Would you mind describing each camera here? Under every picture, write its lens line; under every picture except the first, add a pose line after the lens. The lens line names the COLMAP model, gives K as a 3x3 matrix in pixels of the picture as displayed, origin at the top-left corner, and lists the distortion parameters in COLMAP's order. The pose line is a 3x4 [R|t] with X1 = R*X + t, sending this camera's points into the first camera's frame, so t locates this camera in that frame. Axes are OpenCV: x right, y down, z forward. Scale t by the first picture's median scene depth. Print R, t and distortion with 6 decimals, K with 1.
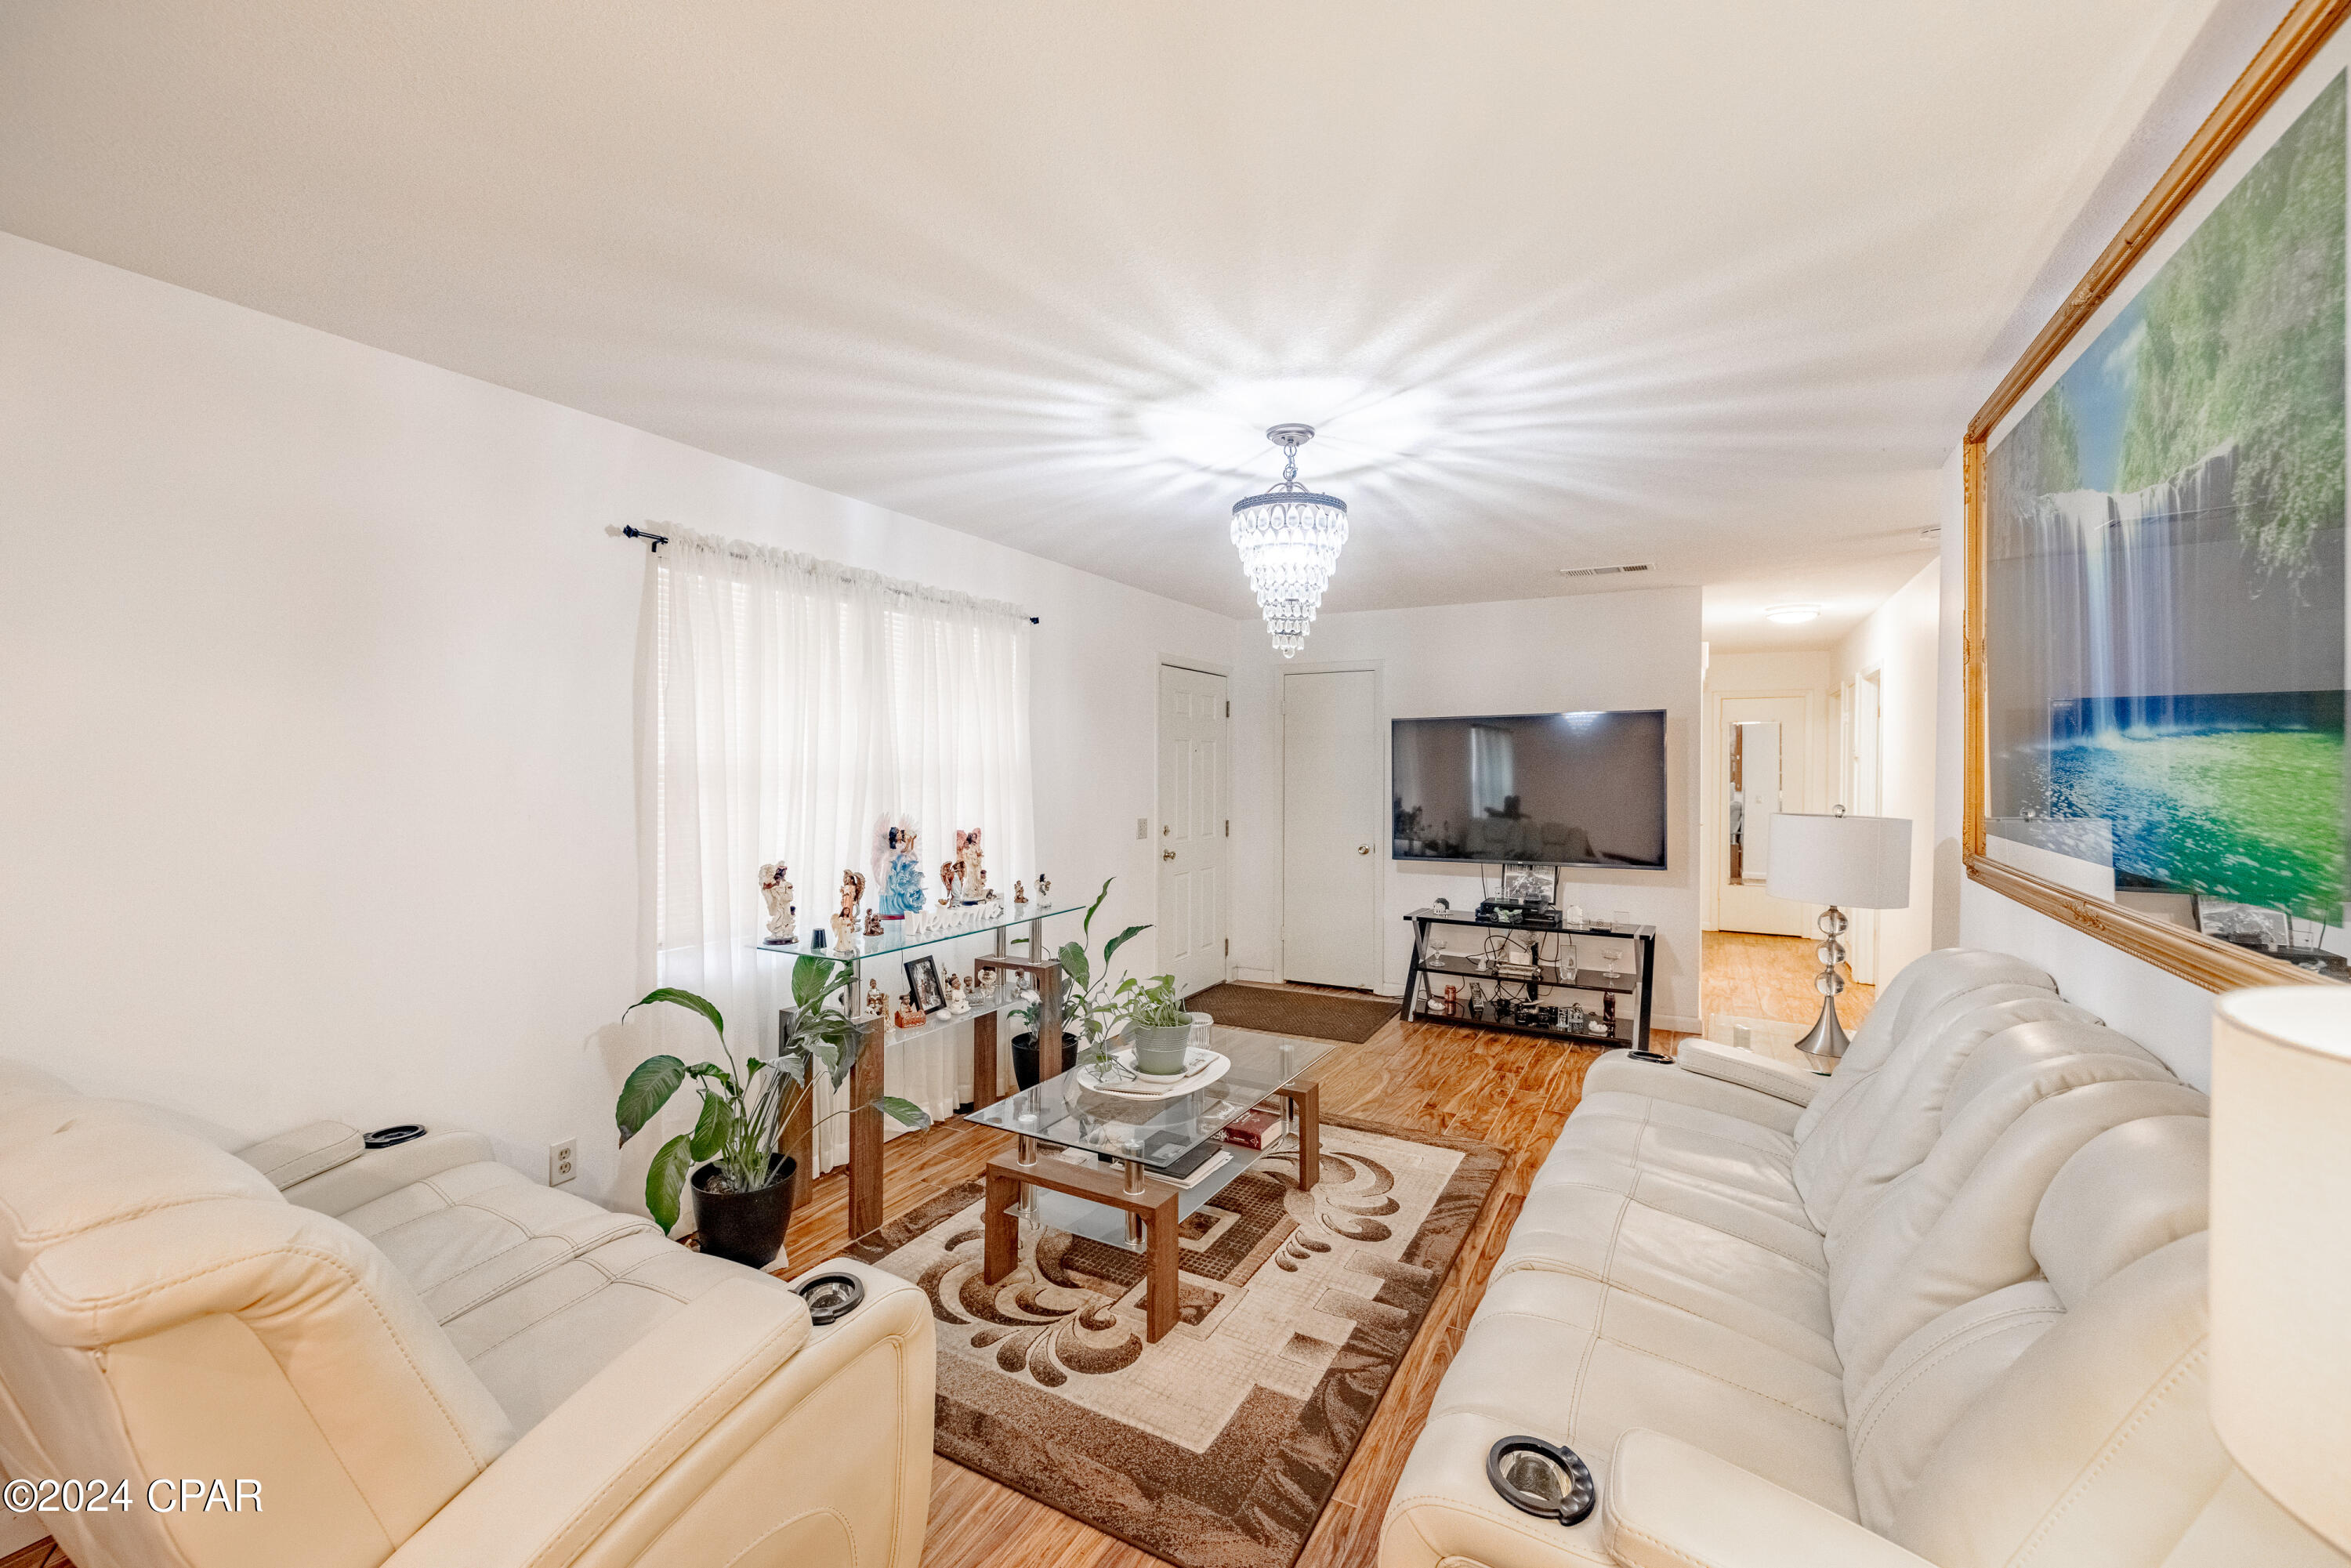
lens RADIAL K [[977.0, 0, 1163.9], [0, 977.0, 781.5], [0, 0, 1]] dist [-0.000083, -0.000019]
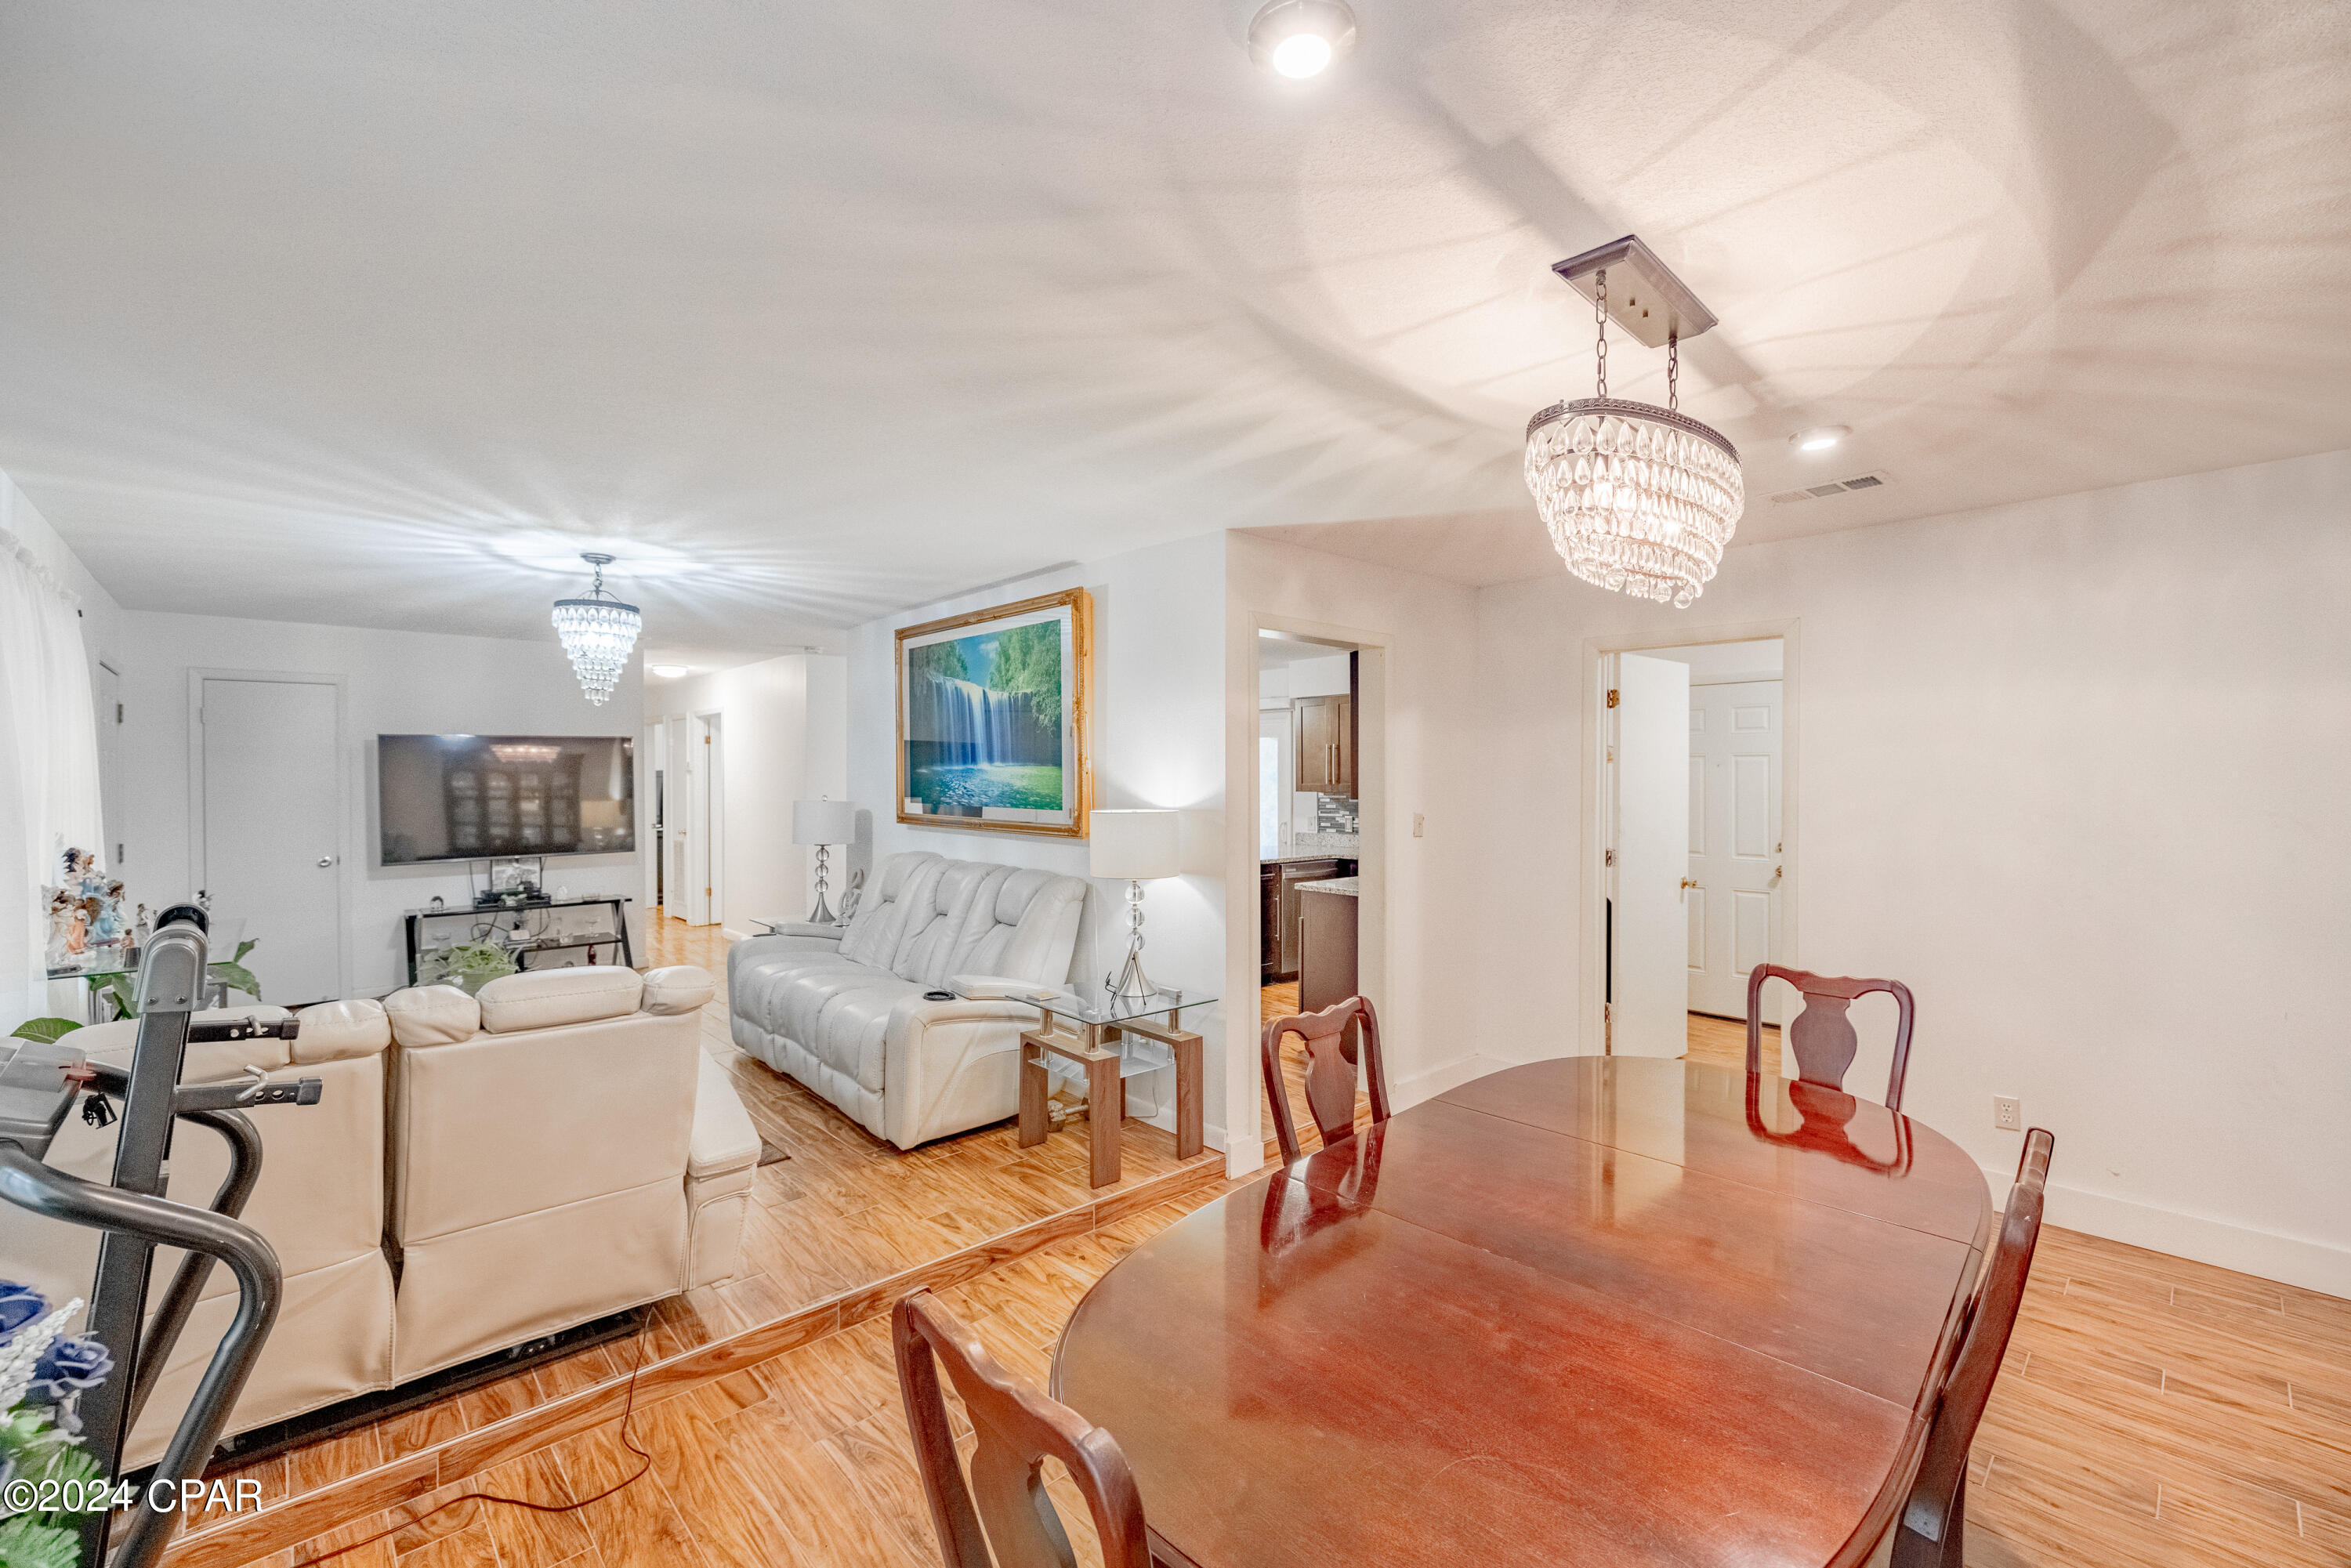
lens RADIAL K [[977.0, 0, 1163.9], [0, 977.0, 781.5], [0, 0, 1]] dist [-0.000083, -0.000019]
pose [[0.326804, -0.009457, 0.945045, -0.916128], [0.020635, 0.999783, 0.002869, 0.004215], [-0.944867, 0.018563, 0.326928, -0.287133]]
